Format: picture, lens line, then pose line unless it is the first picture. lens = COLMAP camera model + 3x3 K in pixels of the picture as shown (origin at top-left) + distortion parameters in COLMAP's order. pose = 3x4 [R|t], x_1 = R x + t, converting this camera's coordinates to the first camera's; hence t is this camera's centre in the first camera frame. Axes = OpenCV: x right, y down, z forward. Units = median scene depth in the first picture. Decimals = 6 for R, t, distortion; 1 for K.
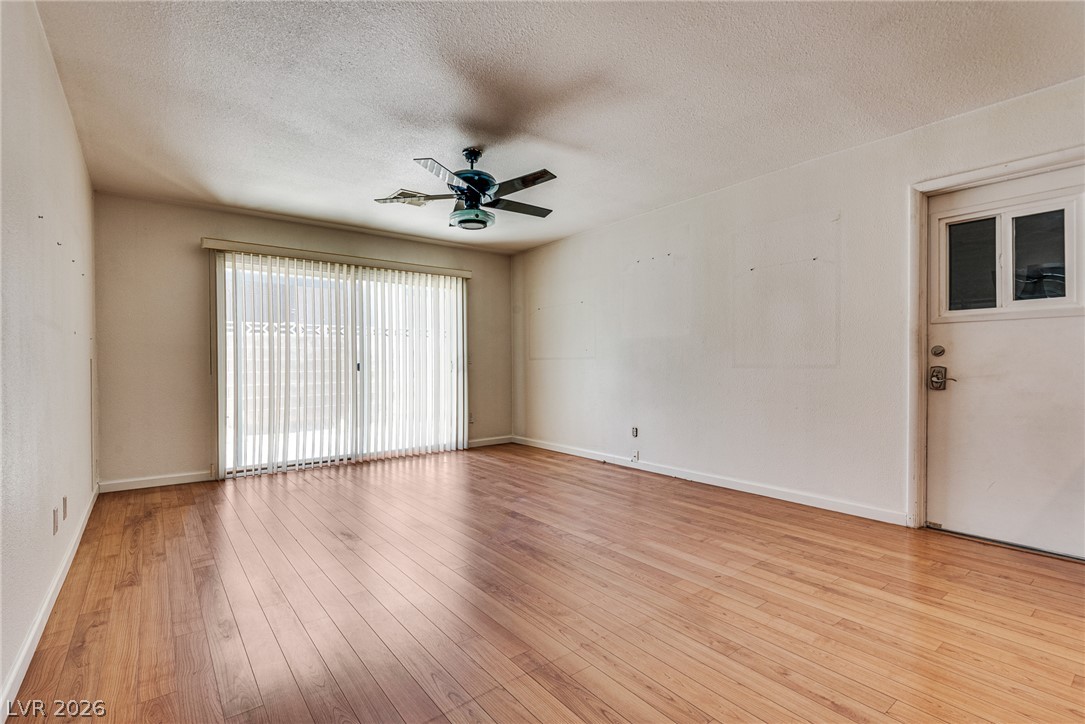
lens RADIAL K [[496.9, 0, 537.5], [0, 496.9, 366.8], [0, 0, 1]] dist [0.025704, -0.008608]
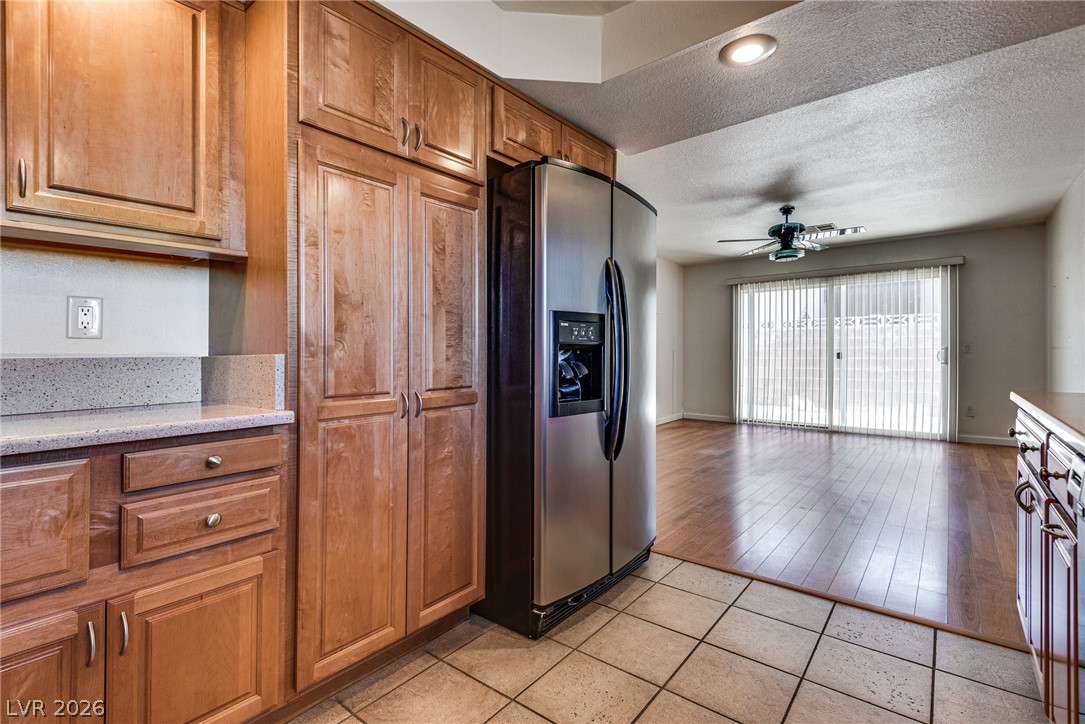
lens RADIAL K [[508.4, 0, 529.5], [0, 508.4, 345.2], [0, 0, 1]] dist [0.017947, -0.009095]
pose [[0.223651, -0.007150, -0.974643, 1.199433], [-0.005852, 0.999945, -0.008678, -0.017504], [0.974652, 0.007645, 0.223597, -0.060520]]
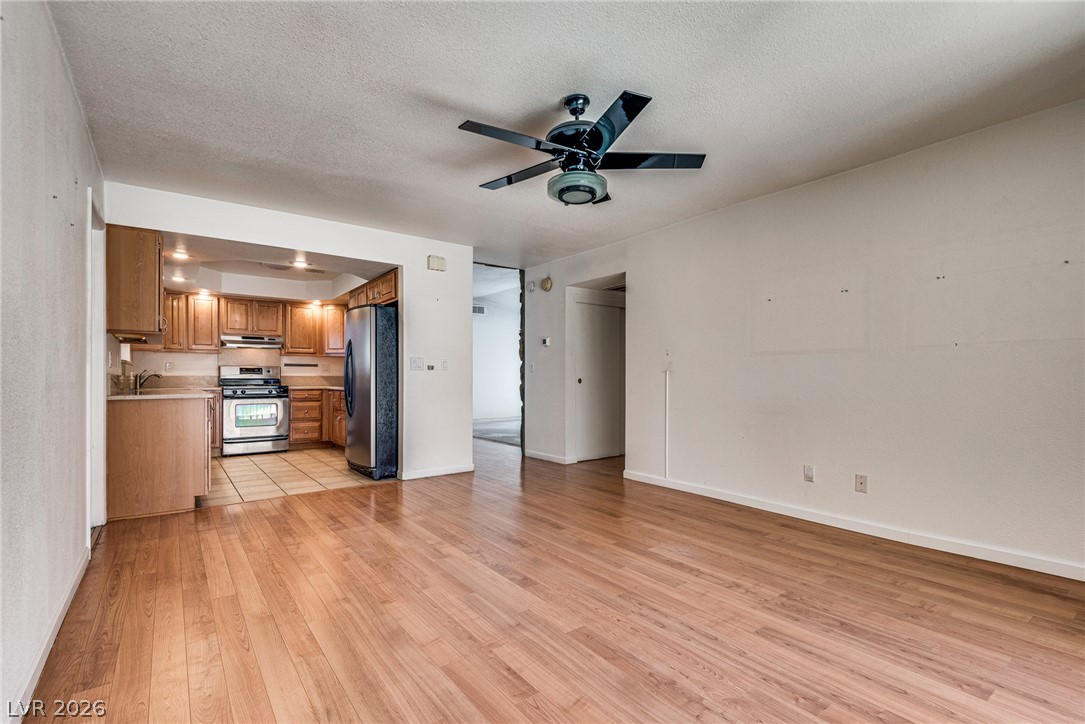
lens RADIAL K [[496.9, 0, 540.0], [0, 496.9, 370.1], [0, 0, 1]] dist [0.025704, -0.008608]
pose [[-0.999677, 0.007231, 0.024379, -0.096133], [0.007015, 0.999935, -0.008933, -0.011956], [-0.024442, -0.008759, -0.999663, 1.841507]]
